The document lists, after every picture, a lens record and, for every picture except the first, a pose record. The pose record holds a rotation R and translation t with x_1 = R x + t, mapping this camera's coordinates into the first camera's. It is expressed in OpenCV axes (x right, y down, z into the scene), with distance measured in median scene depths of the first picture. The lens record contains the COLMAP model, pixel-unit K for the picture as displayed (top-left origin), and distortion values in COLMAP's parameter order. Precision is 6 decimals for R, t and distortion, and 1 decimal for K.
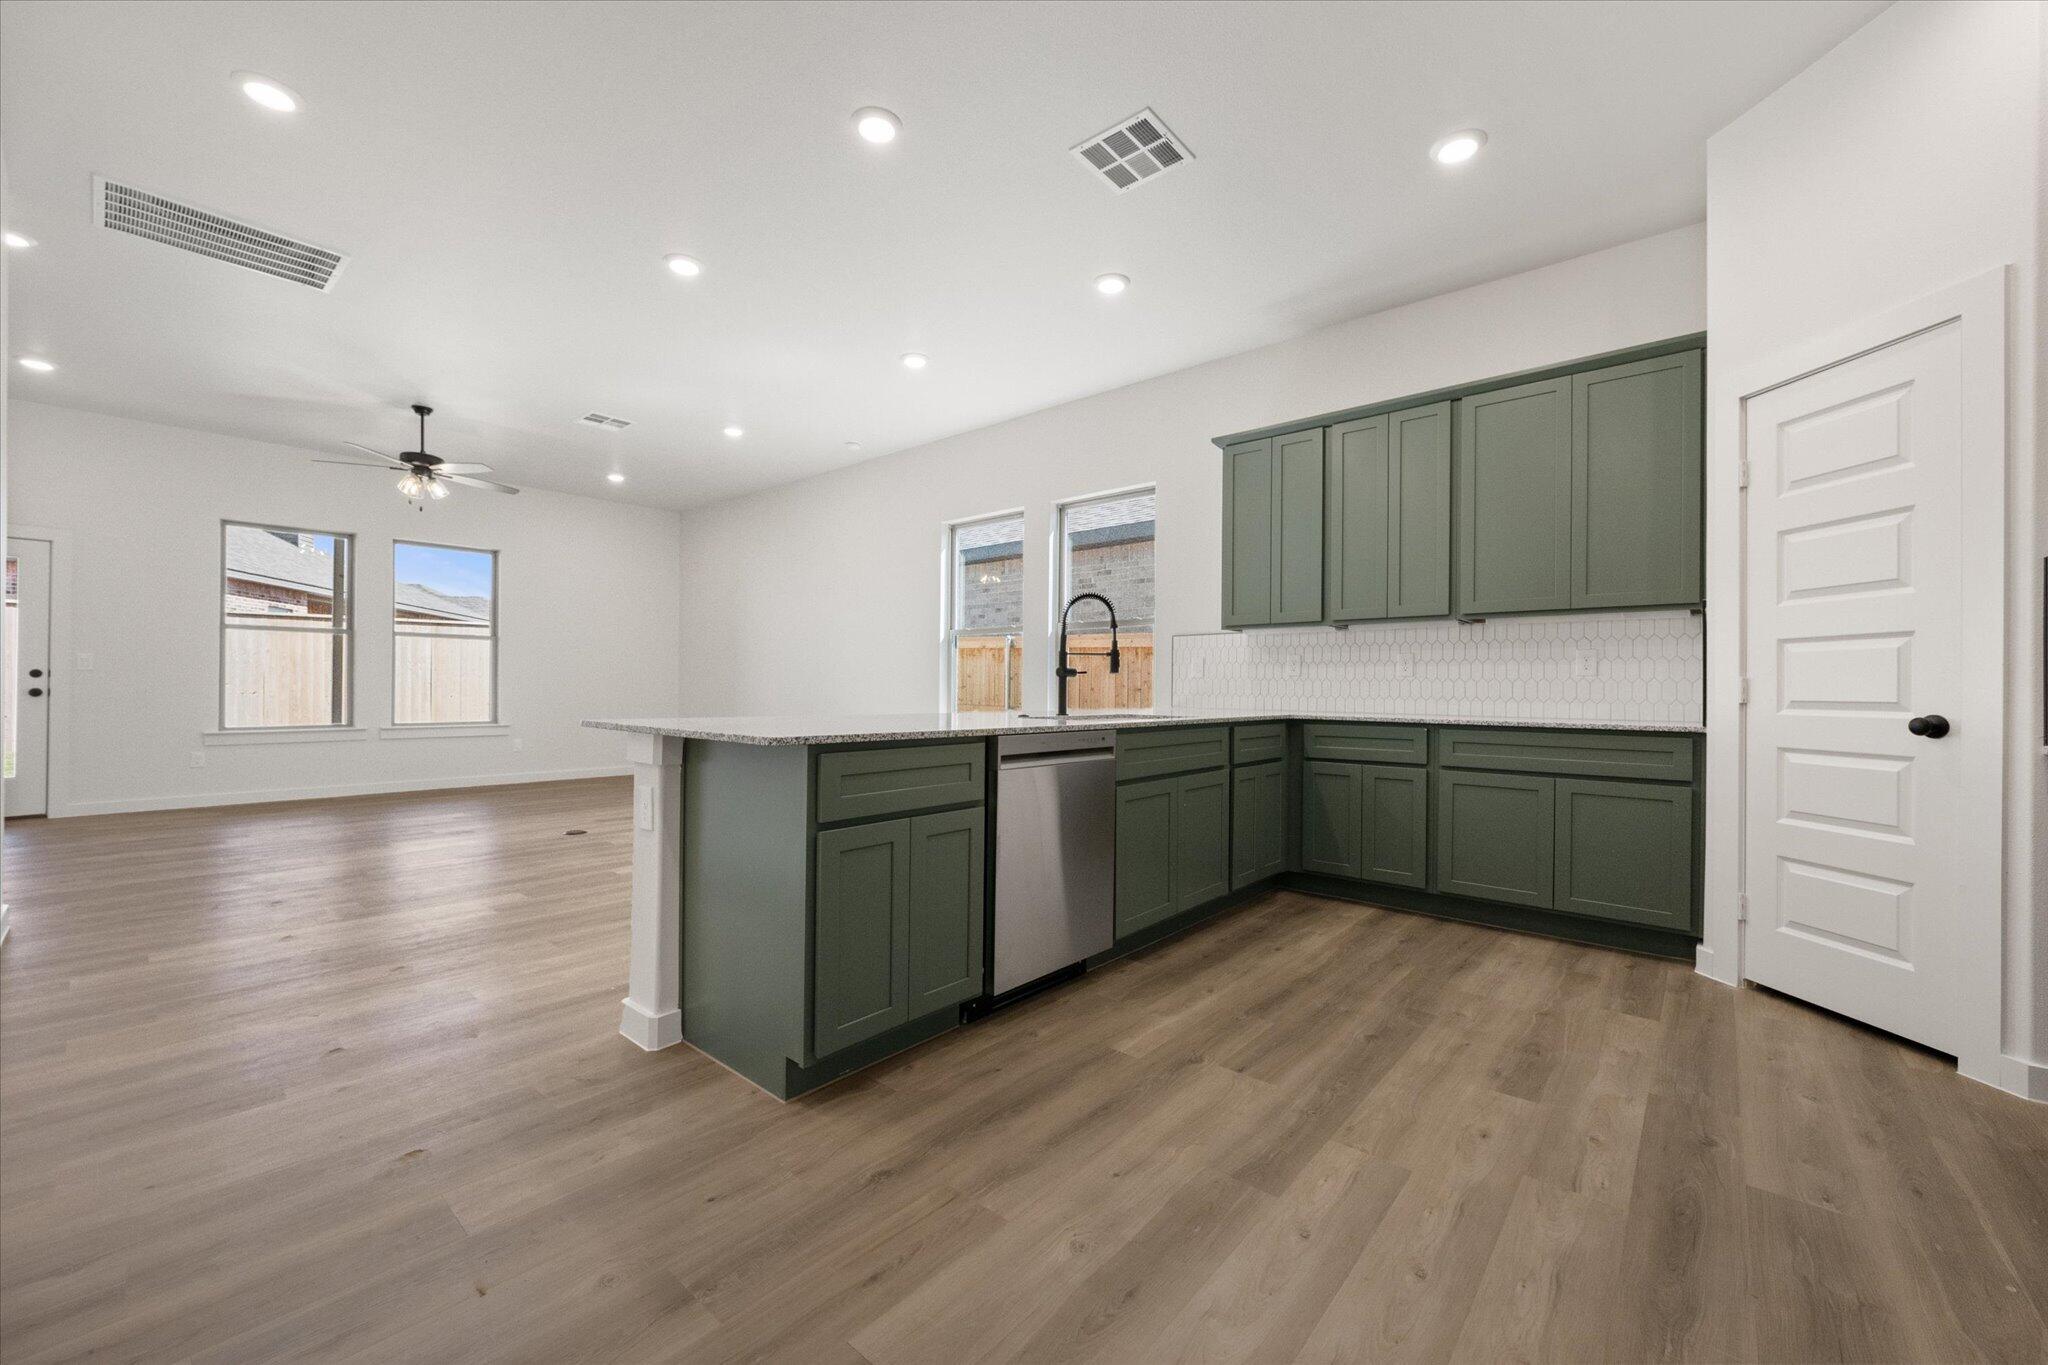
lens RADIAL K [[803.1, 0, 1024.0], [0, 803.1, 682.5], [0, 0, 1]] dist [-0.000628, 0.000169]
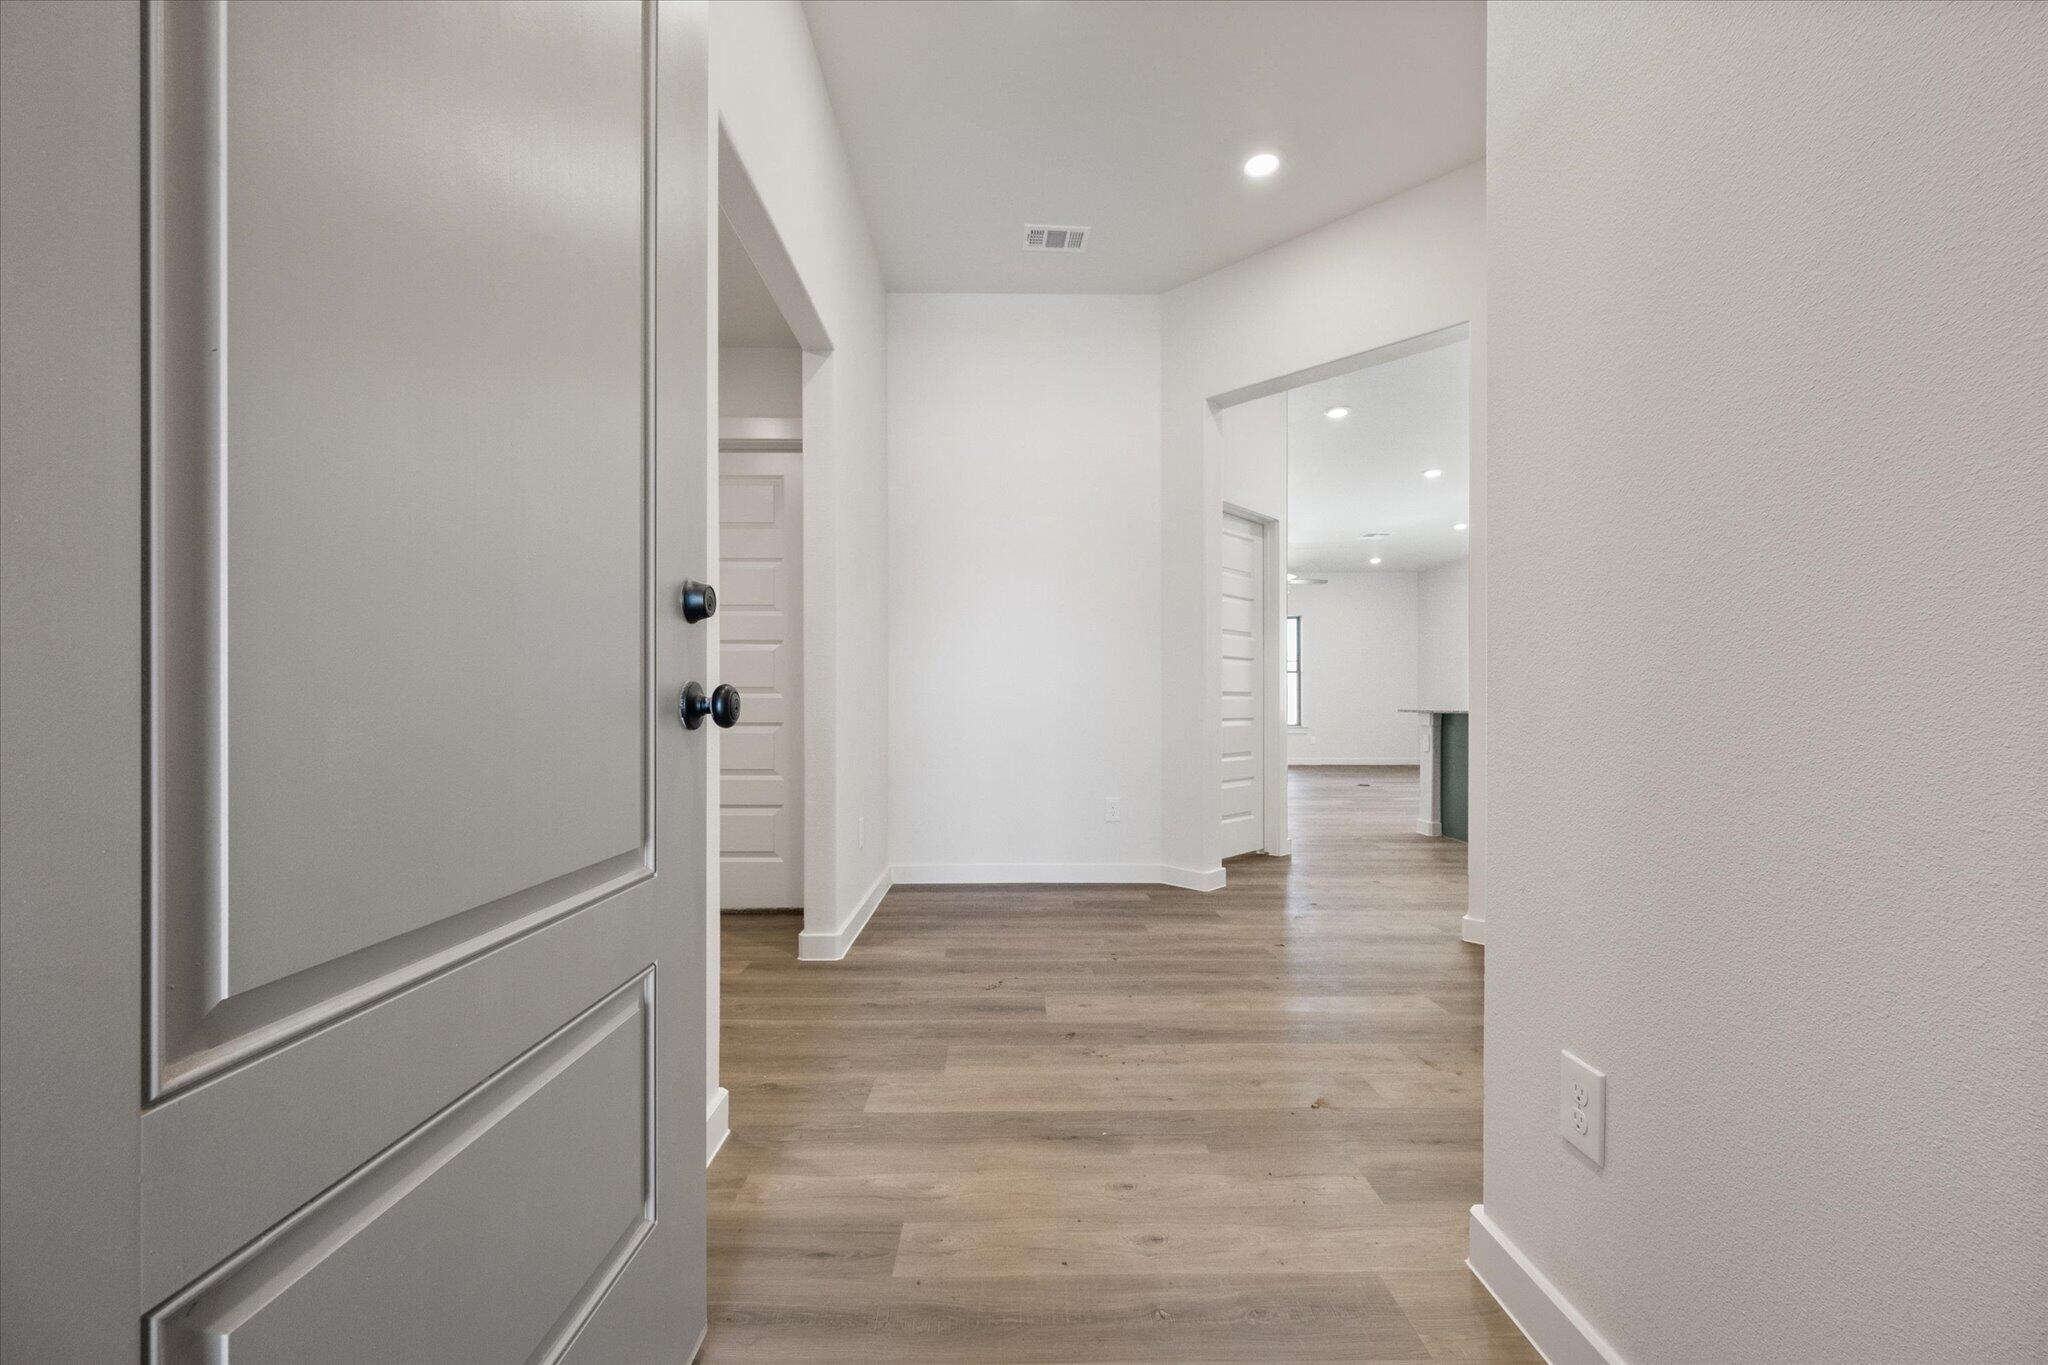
lens RADIAL K [[803.1, 0, 1024.0], [0, 803.1, 682.5], [0, 0, 1]] dist [-0.000628, 0.000169]
pose [[0.661854, -0.023050, -0.749278, 0.615870], [0.003364, 0.999608, -0.027780, 0.030297], [0.749625, 0.015866, 0.661673, -1.687423]]
